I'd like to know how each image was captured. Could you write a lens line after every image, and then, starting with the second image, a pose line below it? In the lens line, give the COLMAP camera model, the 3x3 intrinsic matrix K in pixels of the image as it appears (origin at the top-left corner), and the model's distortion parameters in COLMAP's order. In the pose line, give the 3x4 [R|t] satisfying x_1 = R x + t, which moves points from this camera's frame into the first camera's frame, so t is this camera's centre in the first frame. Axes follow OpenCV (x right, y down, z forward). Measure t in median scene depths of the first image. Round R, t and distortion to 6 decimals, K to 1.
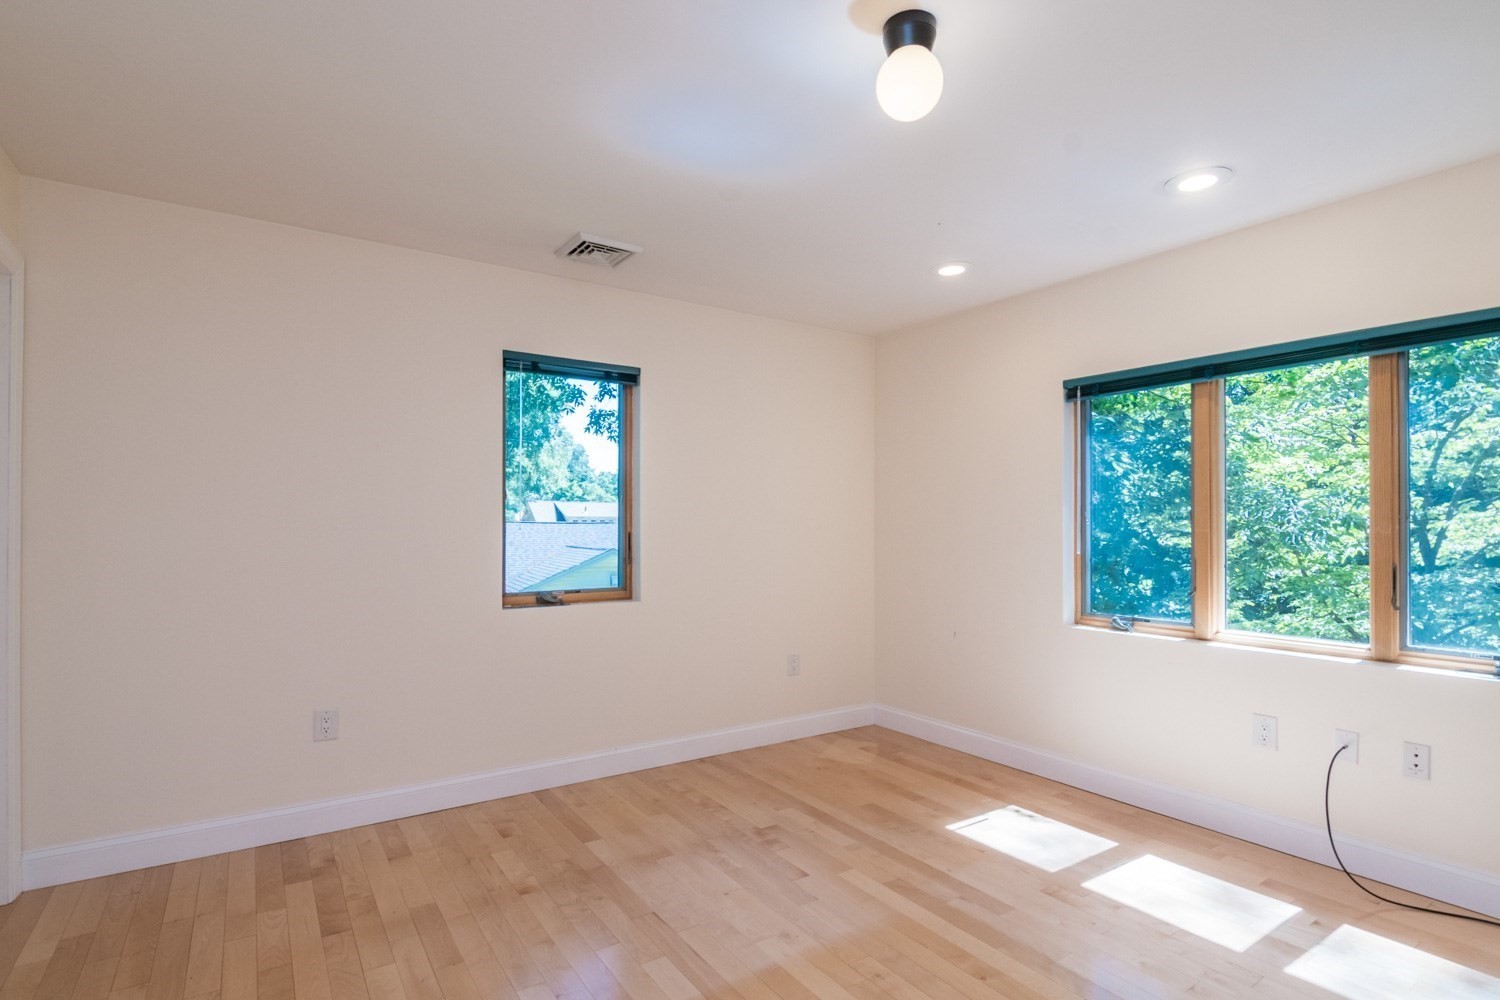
lens RADIAL K [[742.7, 0, 748.8], [0, 742.7, 519.7], [0, 0, 1]] dist [0.002565, 0.000558]
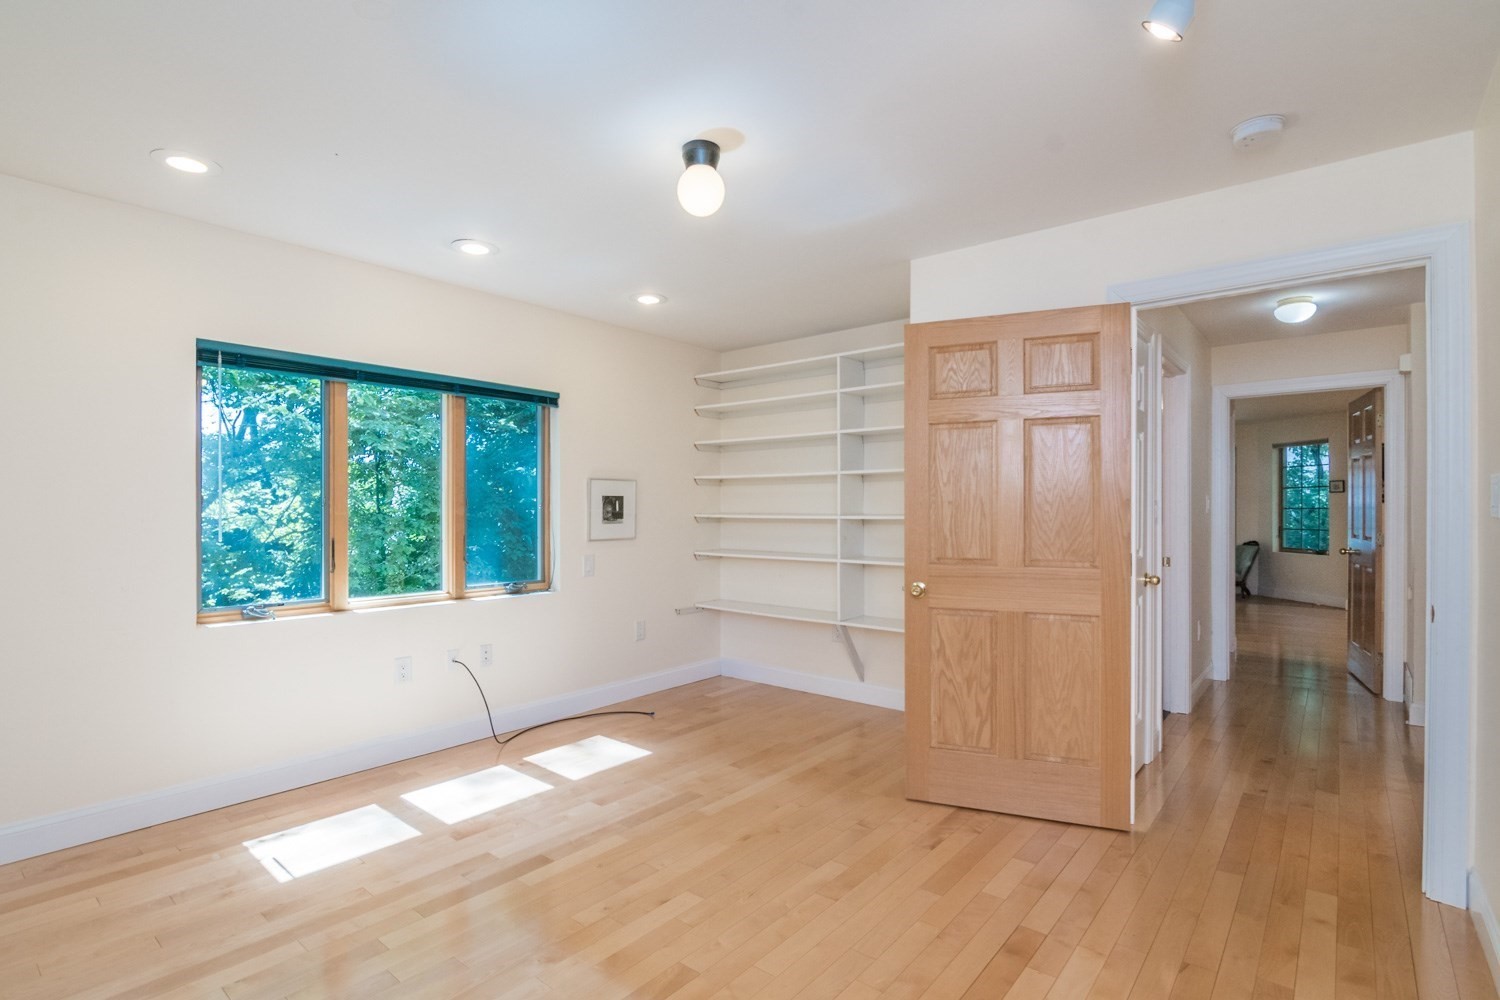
lens RADIAL K [[730.9, 0, 741.9], [0, 730.9, 511.9], [0, 0, 1]] dist [-0.016369, -0.000854]
pose [[-0.279660, -0.007053, 0.960073, -0.678000], [-0.012820, 0.999911, 0.003611, -0.001136], [-0.960014, -0.011298, -0.279726, 0.798487]]
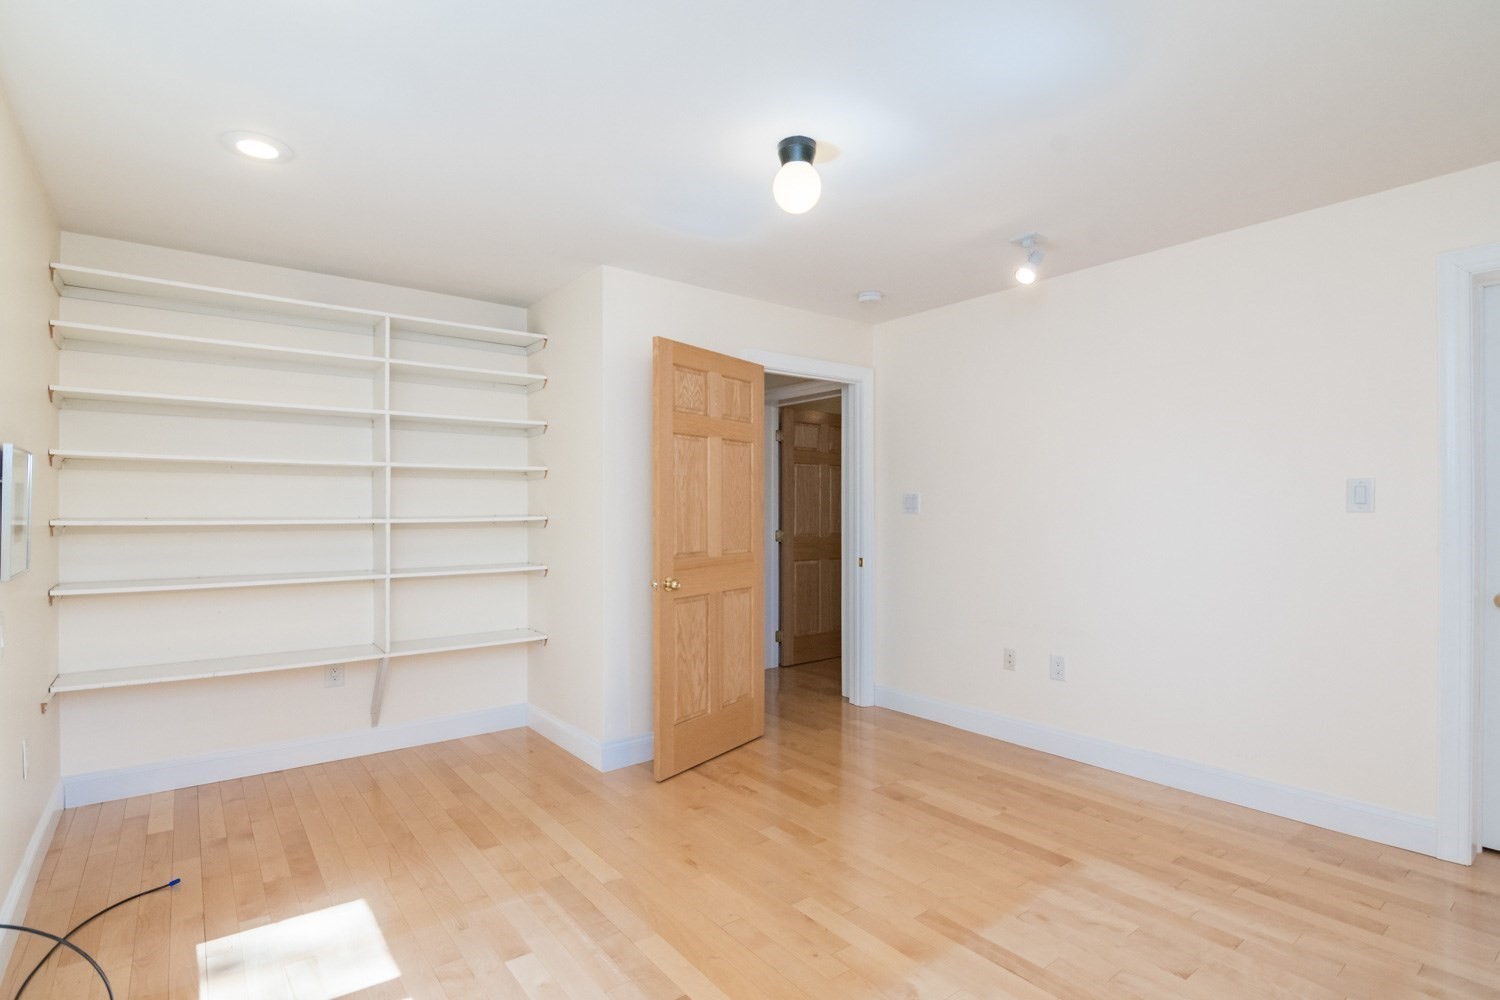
lens RADIAL K [[730.9, 0, 741.9], [0, 730.9, 511.9], [0, 0, 1]] dist [-0.016369, -0.000854]
pose [[-0.997655, -0.001103, -0.068427, 0.250670], [-0.000230, 0.999919, -0.012759, 0.013826], [0.068436, -0.012713, -0.997575, 1.425887]]
